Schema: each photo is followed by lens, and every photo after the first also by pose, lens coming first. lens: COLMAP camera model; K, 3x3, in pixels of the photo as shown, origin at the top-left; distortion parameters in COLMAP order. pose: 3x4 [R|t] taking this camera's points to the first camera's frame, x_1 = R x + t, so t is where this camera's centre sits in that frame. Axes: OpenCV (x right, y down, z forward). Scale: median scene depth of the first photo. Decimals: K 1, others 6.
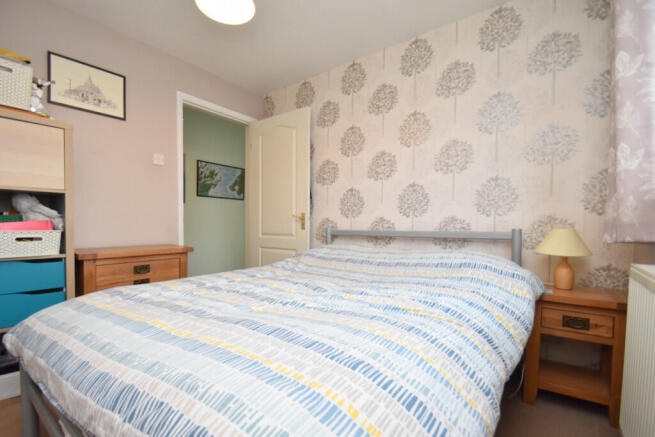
lens RADIAL K [[286.7, 0, 314.8], [0, 286.7, 234.9], [0, 0, 1]] dist [0.000882, -0.011547]
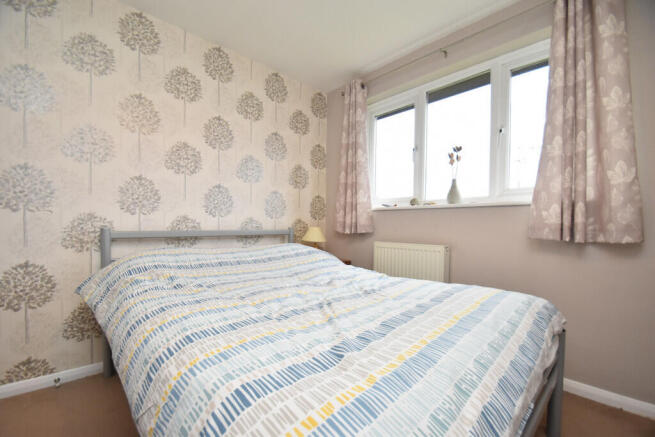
lens RADIAL K [[286.7, 0, 314.8], [0, 286.7, 234.9], [0, 0, 1]] dist [0.000882, -0.011547]
pose [[0.169243, -0.032693, 0.985032, -0.581161], [0.024402, 0.999282, 0.028973, -0.017091], [-0.985272, 0.019134, 0.169920, 0.439470]]
